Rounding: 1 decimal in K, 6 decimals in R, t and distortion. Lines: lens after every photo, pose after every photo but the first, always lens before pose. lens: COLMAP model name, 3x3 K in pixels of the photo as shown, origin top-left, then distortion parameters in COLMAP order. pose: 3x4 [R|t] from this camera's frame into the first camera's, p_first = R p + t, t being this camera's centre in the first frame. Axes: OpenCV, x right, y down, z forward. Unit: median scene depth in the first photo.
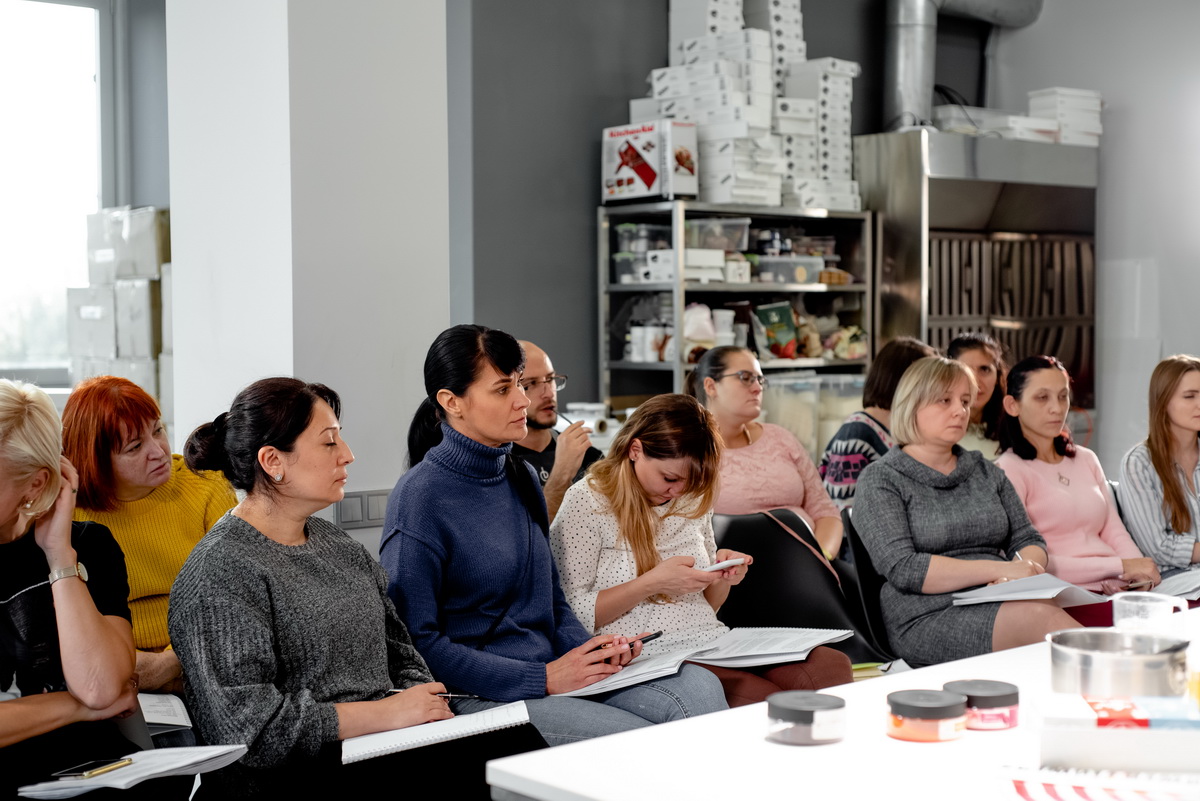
lens RADIAL K [[1750.2, 0, 600.0], [0, 1750.2, 400.5], [0, 0, 1]] dist [-0.012409, 0.081224]
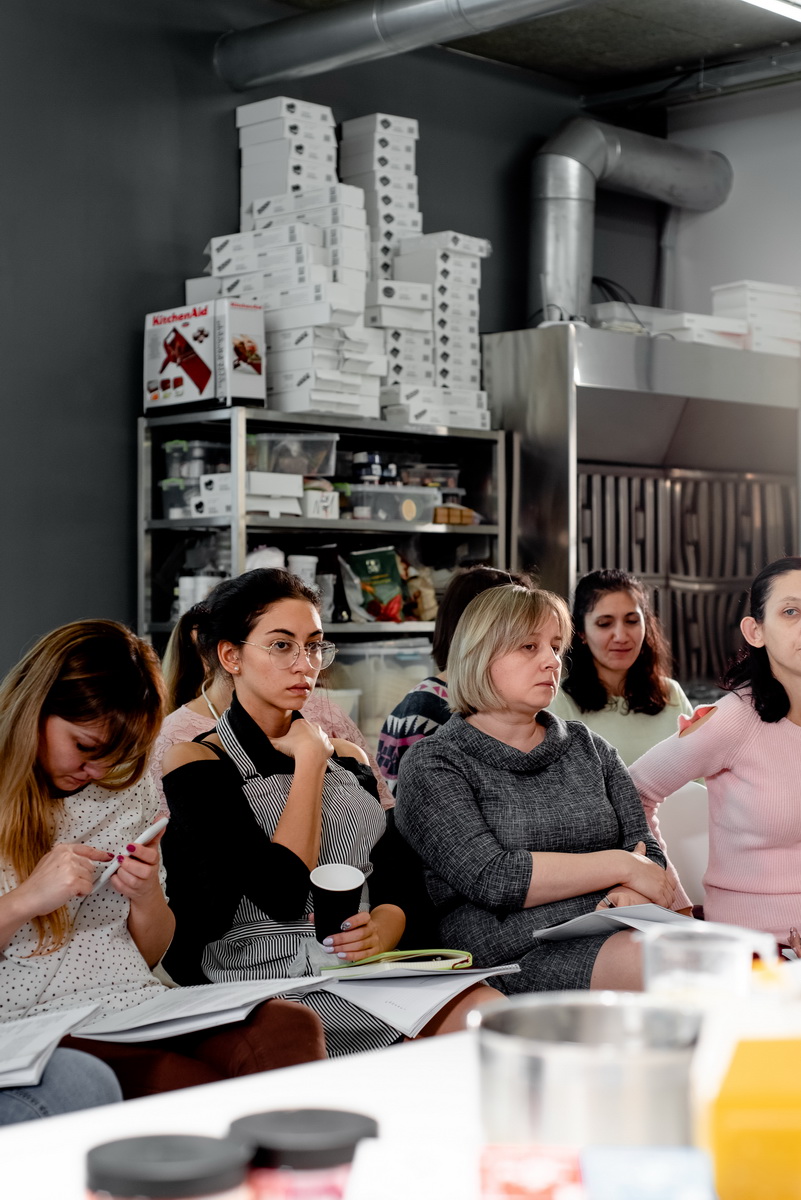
lens RADIAL K [[2054.9, 0, 400.5], [0, 2054.9, 600.0], [0, 0, 1]] dist [-0.056468, 0.053087]
pose [[0.997961, 0.005875, 0.063562, 0.054845], [-0.002548, 0.998629, -0.052292, 0.013286], [-0.063782, 0.052023, 0.996607, 0.116049]]
